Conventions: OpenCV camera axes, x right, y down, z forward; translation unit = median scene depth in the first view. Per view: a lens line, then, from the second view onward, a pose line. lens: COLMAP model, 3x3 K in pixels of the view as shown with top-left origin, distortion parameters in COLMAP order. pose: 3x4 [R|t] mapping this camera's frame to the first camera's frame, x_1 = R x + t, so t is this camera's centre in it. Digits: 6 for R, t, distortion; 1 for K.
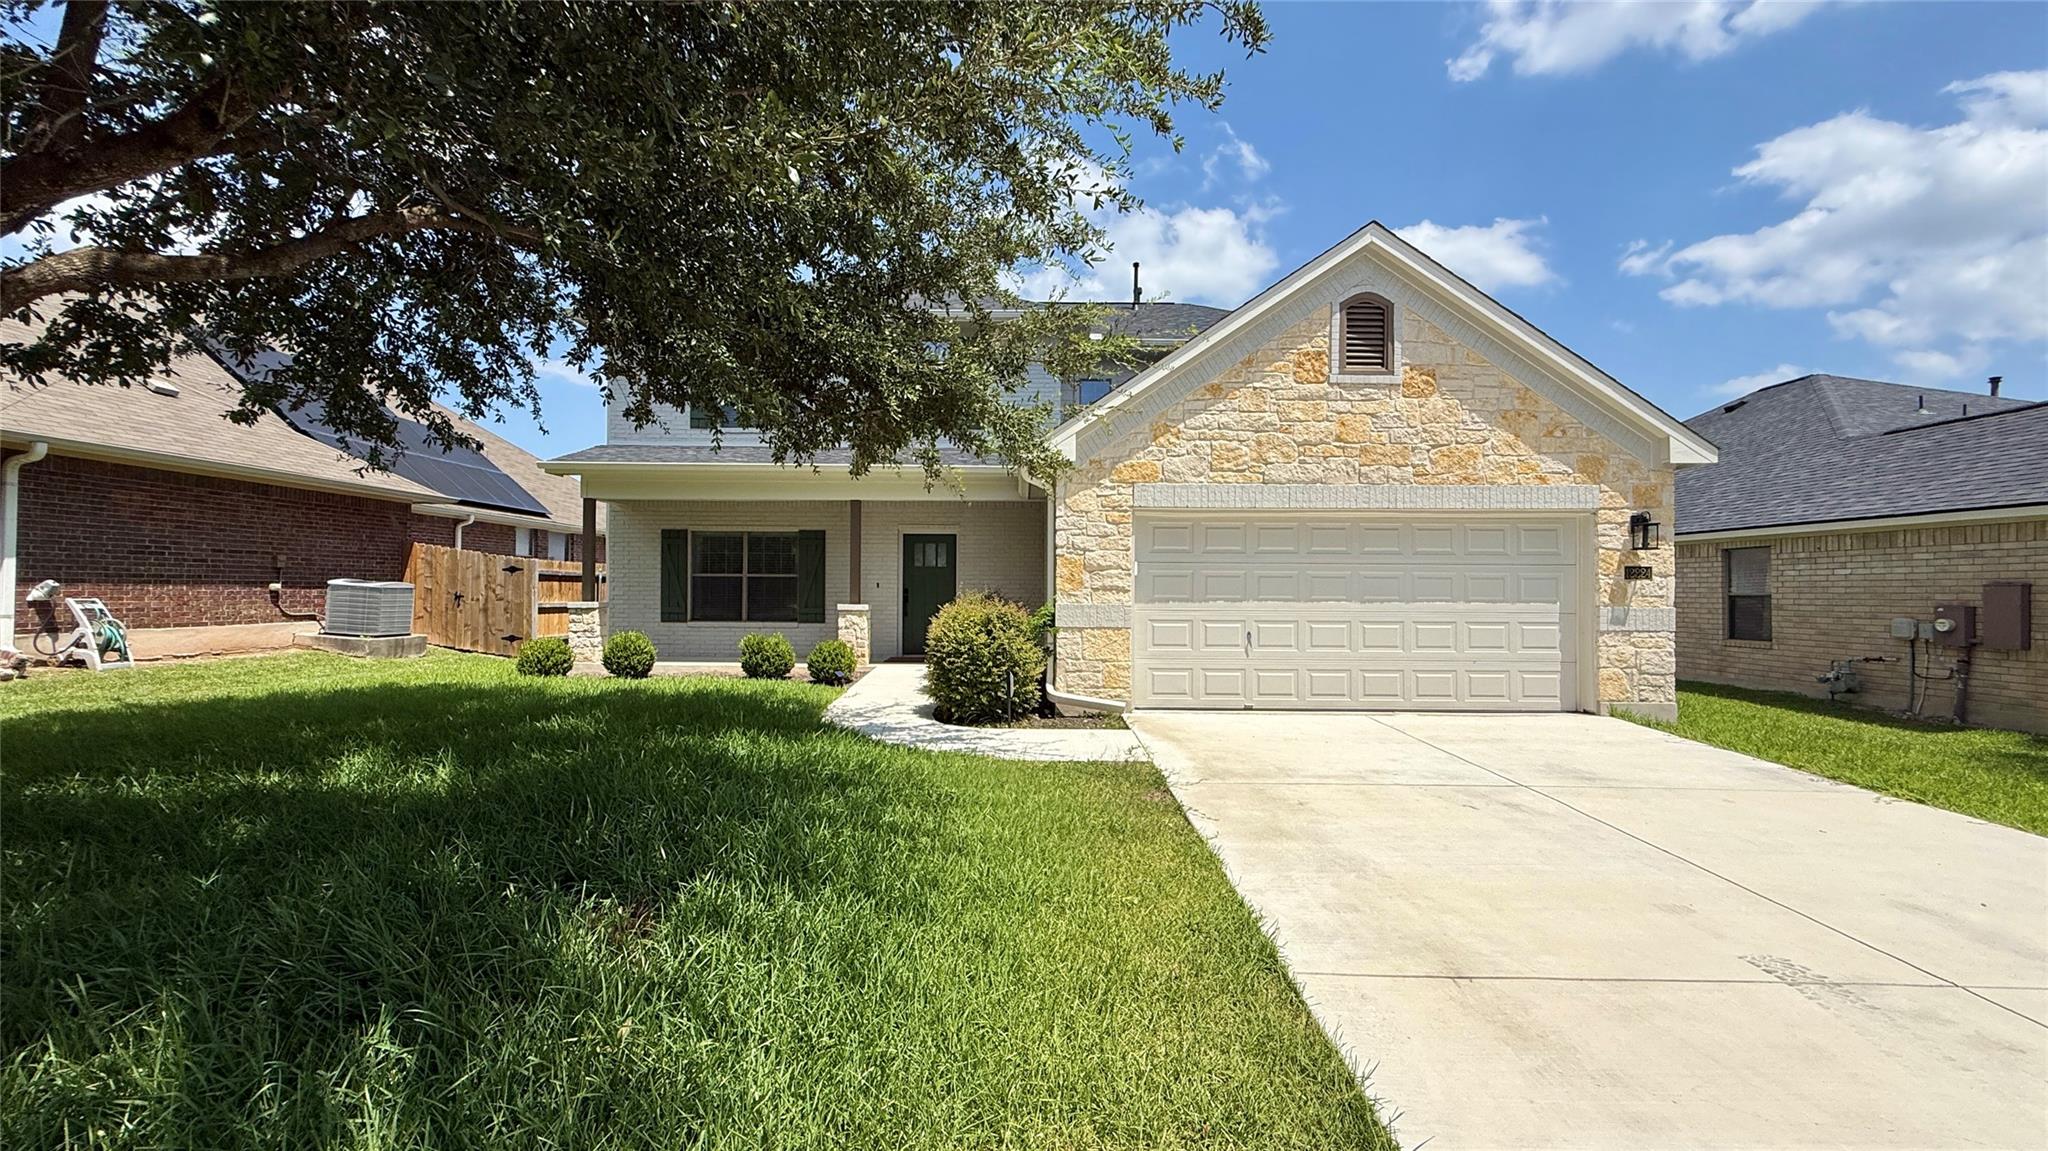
lens RADIAL K [[812.2, 0, 1017.1], [0, 812.2, 583.0], [0, 0, 1]] dist [-0.000467, -0.000293]
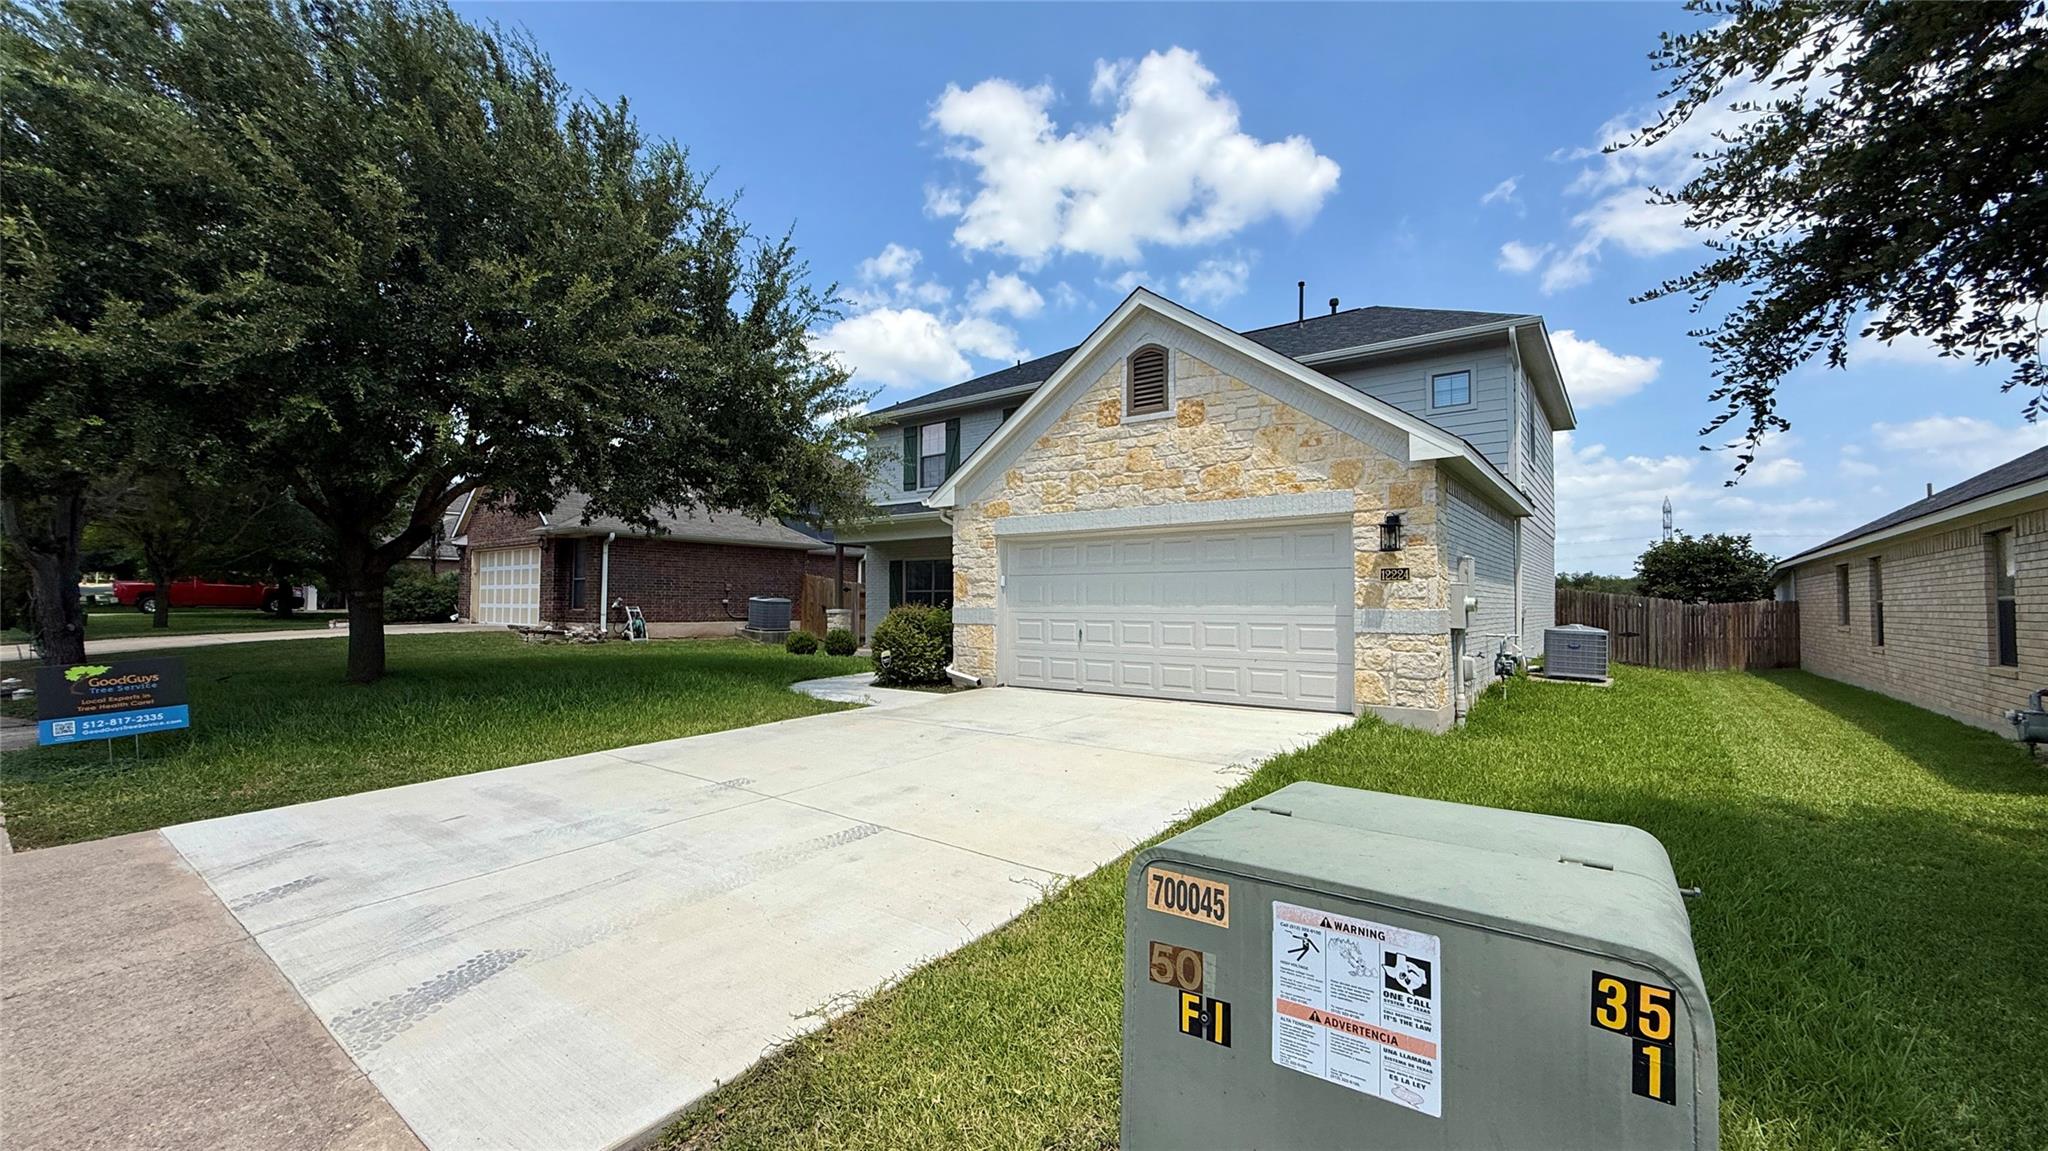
lens RADIAL K [[812.2, 0, 1017.1], [0, 812.2, 583.0], [0, 0, 1]] dist [-0.000467, -0.000293]
pose [[0.799572, -0.019658, -0.600249, 0.983310], [0.005016, 0.999648, -0.026057, 0.021293], [0.600550, 0.017823, 0.799389, -0.058335]]
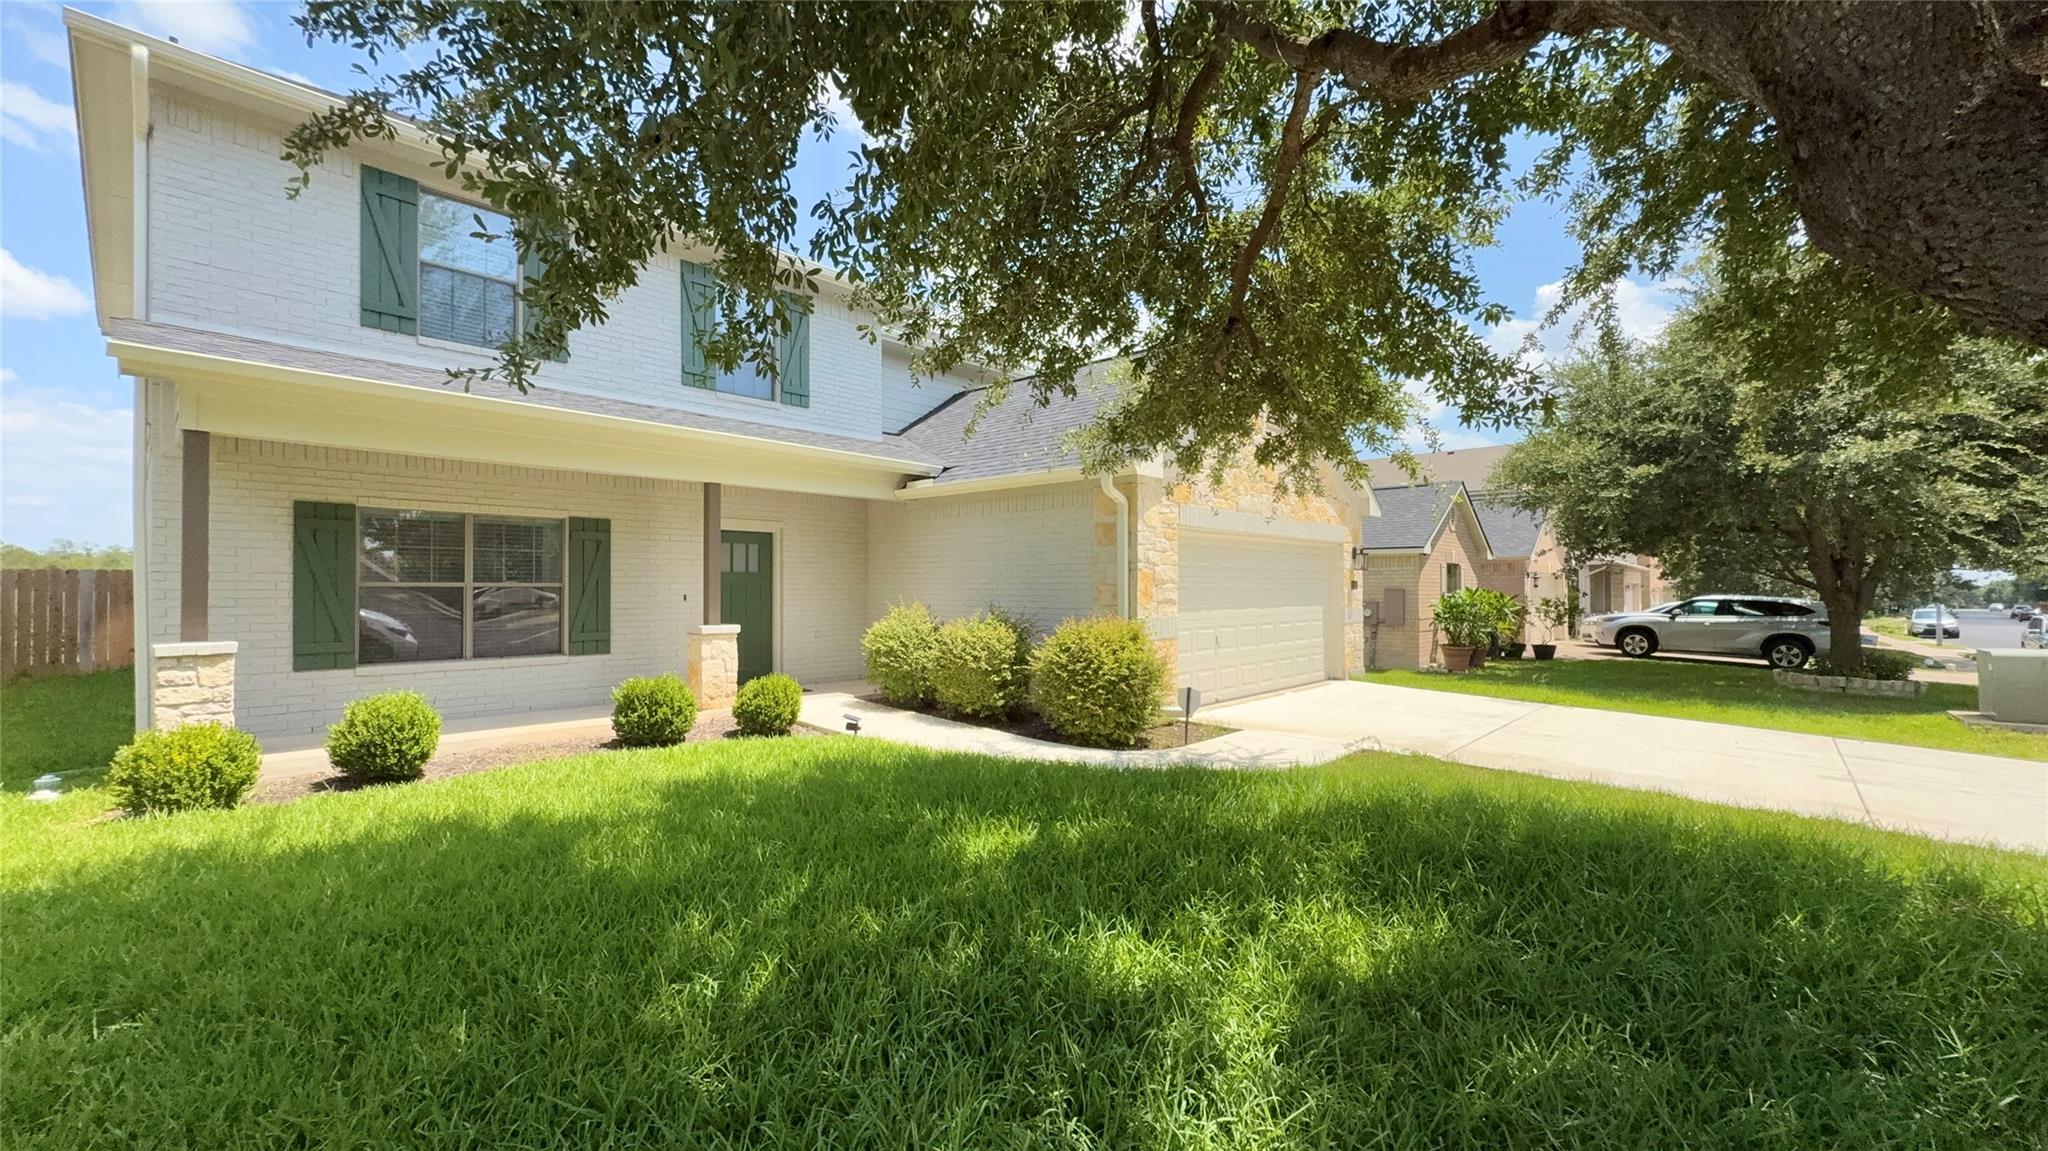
lens RADIAL K [[812.2, 0, 1017.1], [0, 812.2, 583.0], [0, 0, 1]] dist [-0.000467, -0.000293]
pose [[0.670270, -0.001312, 0.742116, -0.798929], [0.000172, 0.999999, 0.001612, -0.018154], [-0.742117, -0.000953, 0.670269, 0.439741]]
